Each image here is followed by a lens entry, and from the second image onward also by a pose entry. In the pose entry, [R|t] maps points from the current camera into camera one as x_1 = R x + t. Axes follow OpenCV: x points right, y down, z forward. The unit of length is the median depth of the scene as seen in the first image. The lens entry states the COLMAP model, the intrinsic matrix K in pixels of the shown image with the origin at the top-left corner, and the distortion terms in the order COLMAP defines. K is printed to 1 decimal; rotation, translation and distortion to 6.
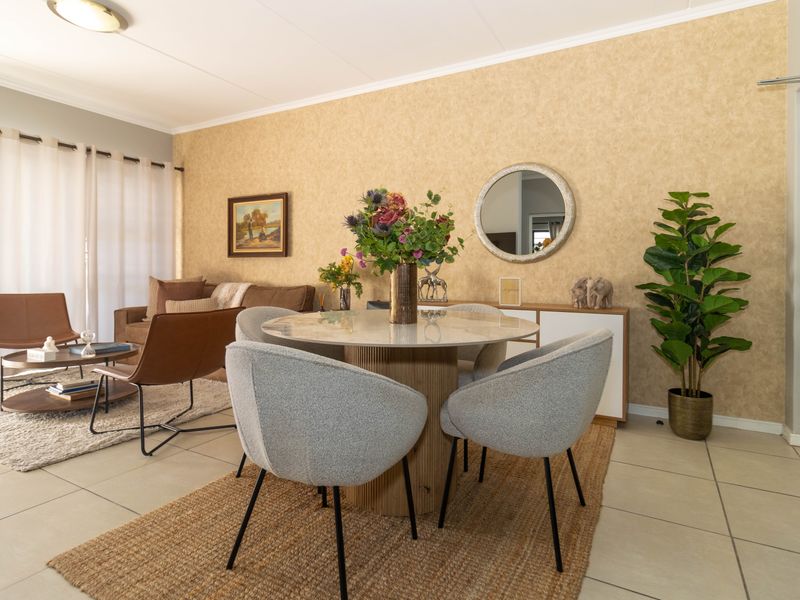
lens RADIAL K [[427.1, 0, 418.1], [0, 427.1, 275.3], [0, 0, 1]] dist [-0.005657, 0.001761]
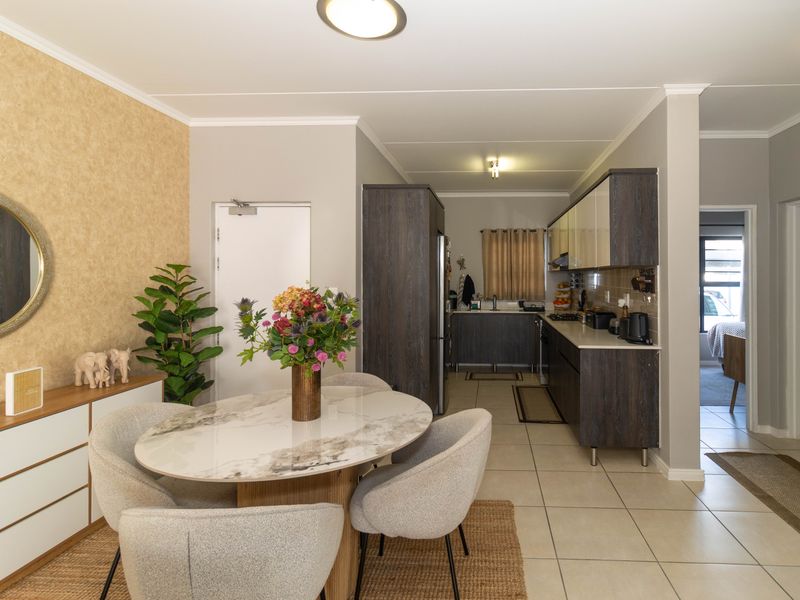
lens RADIAL K [[459.9, 0, 457.4], [0, 459.9, 265.1], [0, 0, 1]] dist [-0.008212, 0.001776]
pose [[-0.417942, 0.002915, 0.908469, -0.706014], [-0.010473, 0.999913, -0.008027, -0.158404], [-0.908413, -0.012869, -0.417875, 0.676187]]
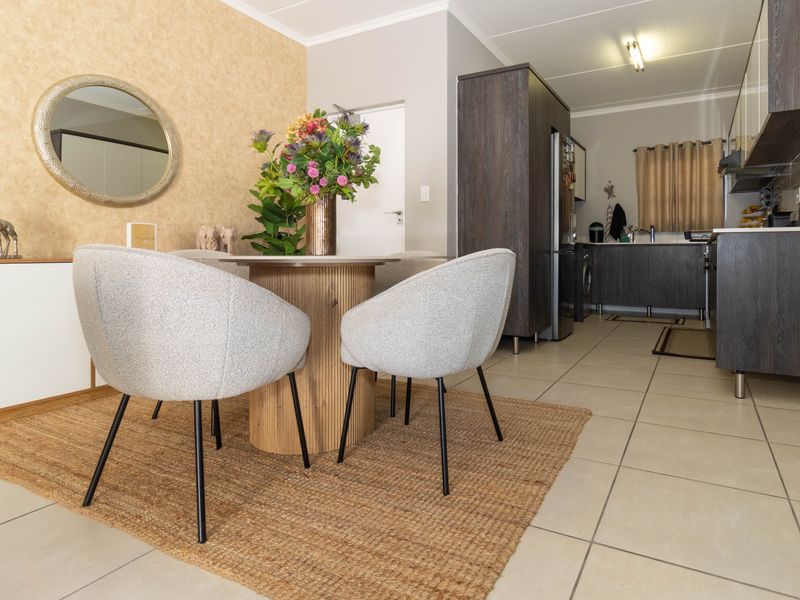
lens RADIAL K [[474.5, 0, 430.4], [0, 474.5, 250.0], [0, 0, 1]] dist [-0.005902, 0.004862]
pose [[0.020015, -0.002979, 0.999795, -0.655895], [-0.003981, 0.999987, 0.003059, 0.049230], [-0.999792, -0.004042, 0.020003, 0.431934]]
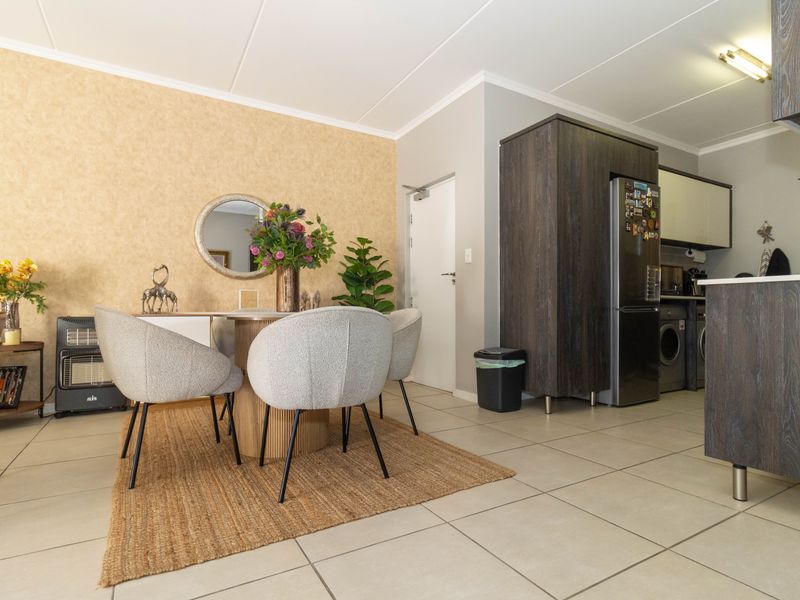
lens RADIAL K [[427.1, 0, 392.0], [0, 427.1, 306.4], [0, 0, 1]] dist [-0.005657, 0.001761]
pose [[0.544327, -0.001974, 0.838871, -0.555597], [0.001193, 0.999998, 0.001579, 0.048027], [-0.838872, 0.000141, 0.544329, 0.017056]]
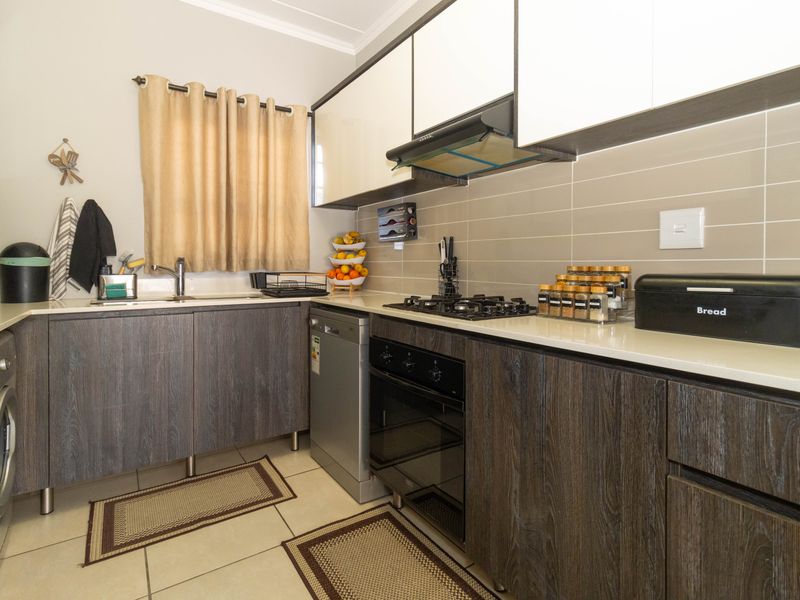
lens RADIAL K [[427.1, 0, 410.2], [0, 427.1, 263.5], [0, 0, 1]] dist [-0.005657, 0.001761]
pose [[-0.897379, -0.011733, 0.441105, 0.477434], [-0.012473, 0.999921, 0.001221, -0.036873], [-0.441085, -0.004407, -0.897455, 0.113272]]
